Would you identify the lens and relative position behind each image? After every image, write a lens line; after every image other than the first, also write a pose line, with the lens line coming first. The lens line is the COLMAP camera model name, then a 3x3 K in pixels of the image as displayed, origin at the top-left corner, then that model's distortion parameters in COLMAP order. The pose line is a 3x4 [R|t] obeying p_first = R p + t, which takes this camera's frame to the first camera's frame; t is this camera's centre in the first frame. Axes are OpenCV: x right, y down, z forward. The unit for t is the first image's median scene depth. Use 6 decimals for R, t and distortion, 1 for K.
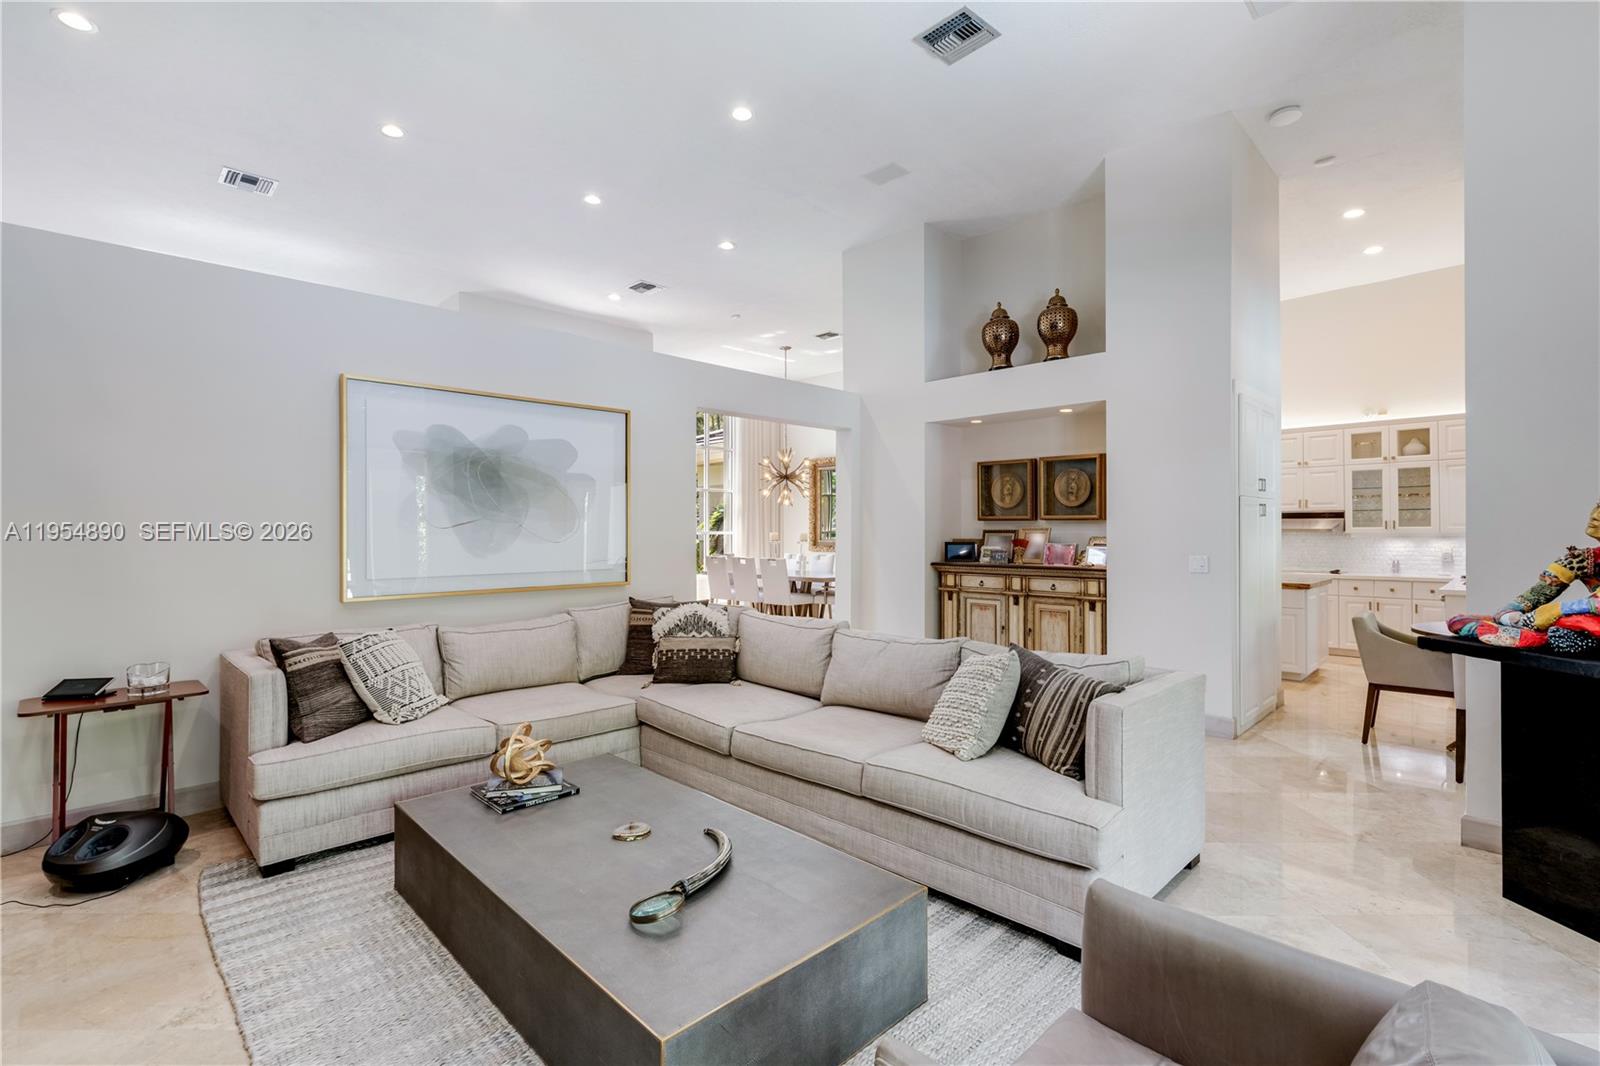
lens RADIAL K [[734.4, 0, 800.0], [0, 734.4, 533.0], [0, 0, 1]] dist [-0.000751, -0.000027]
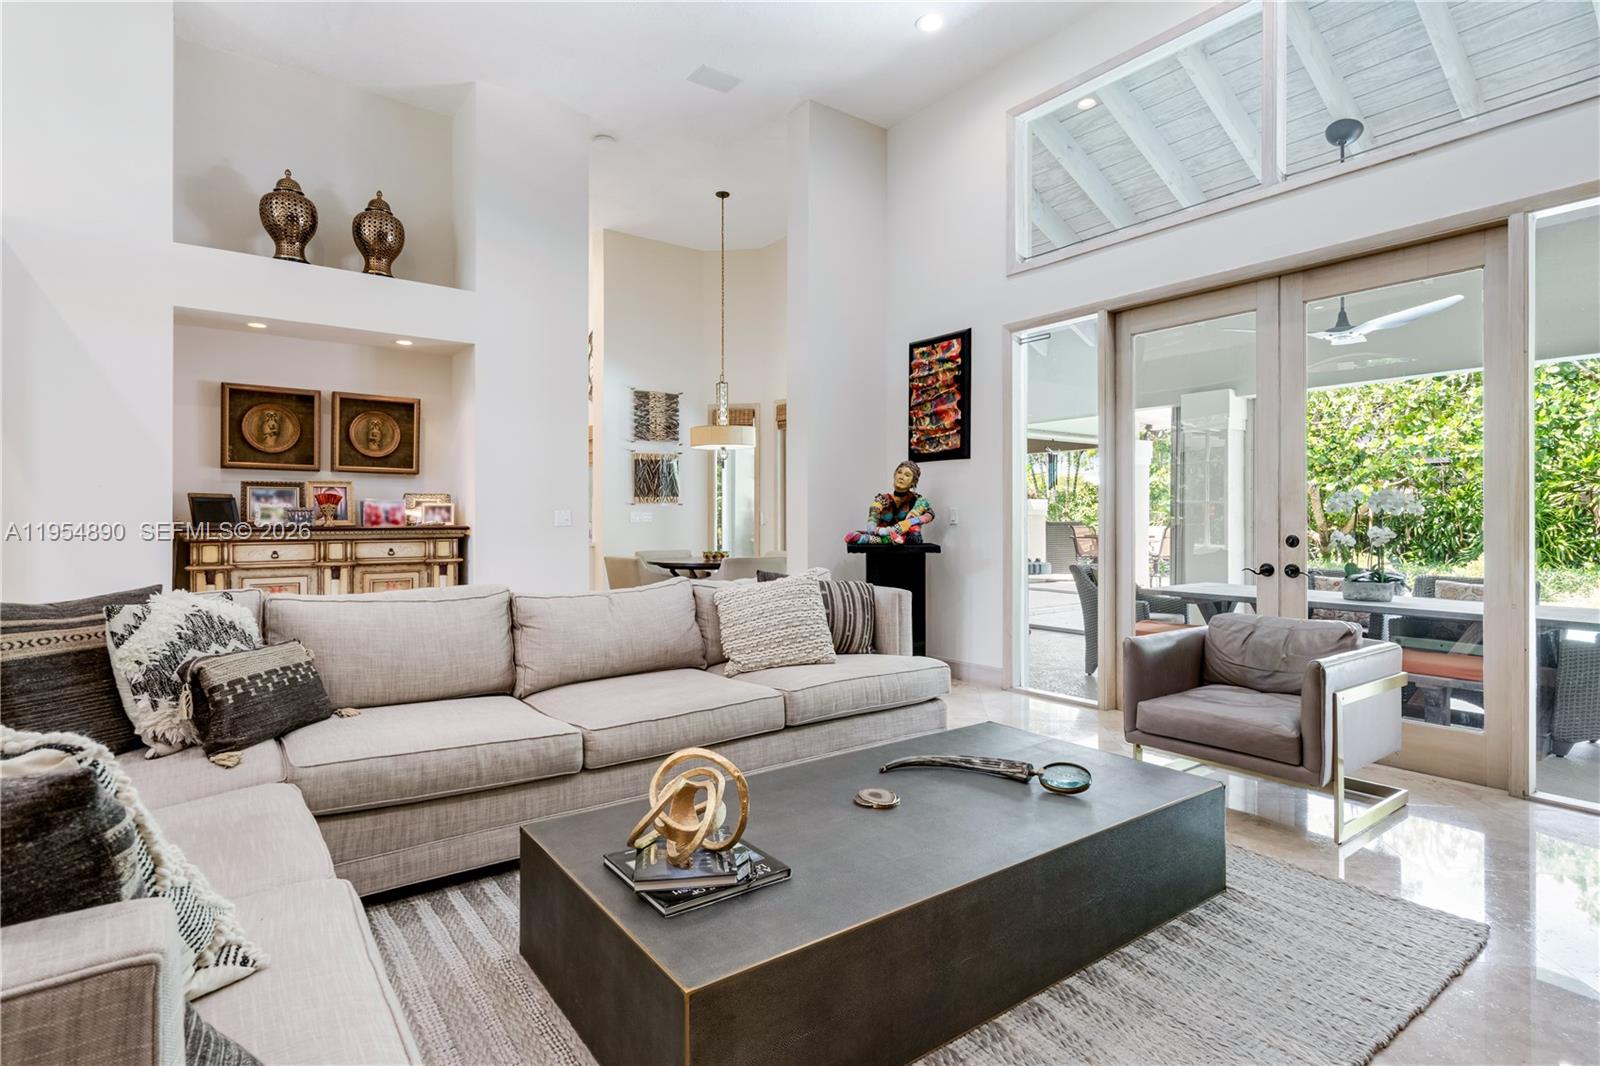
lens RADIAL K [[805.0, 0, 800.0], [0, 805.0, 533.0], [0, 0, 1]] dist [-0.000654, -0.000160]
pose [[0.143139, -0.015336, 0.989584, -0.473300], [0.005129, 0.999878, 0.014754, 0.040082], [-0.989689, 0.002964, 0.143200, 0.399938]]
